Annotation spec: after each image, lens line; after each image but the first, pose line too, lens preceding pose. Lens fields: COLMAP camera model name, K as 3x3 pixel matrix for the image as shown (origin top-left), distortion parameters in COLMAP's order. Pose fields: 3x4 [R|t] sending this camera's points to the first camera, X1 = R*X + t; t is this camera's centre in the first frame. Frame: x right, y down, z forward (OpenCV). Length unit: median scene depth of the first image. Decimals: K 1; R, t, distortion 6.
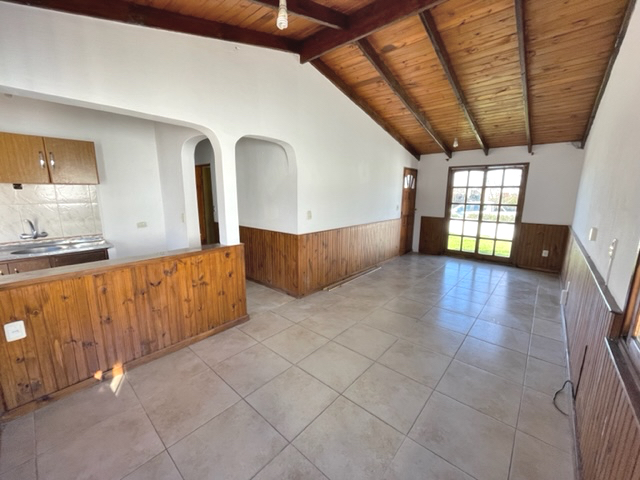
lens RADIAL K [[258.1, 0, 321.8], [0, 258.1, 241.9], [0, 0, 1]] dist [-0.000652, 0.000214]
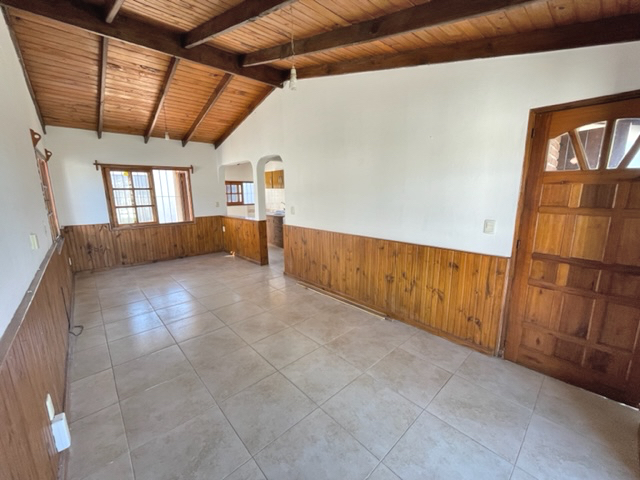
lens RADIAL K [[258.1, 0, 320.8], [0, 258.1, 239.9], [0, 0, 1]] dist [-0.000652, 0.000214]
pose [[-0.115780, 0.181561, -0.976540, 1.005278], [-0.166317, 0.965728, 0.199270, -0.209386], [0.979252, 0.185487, -0.081615, 1.135611]]
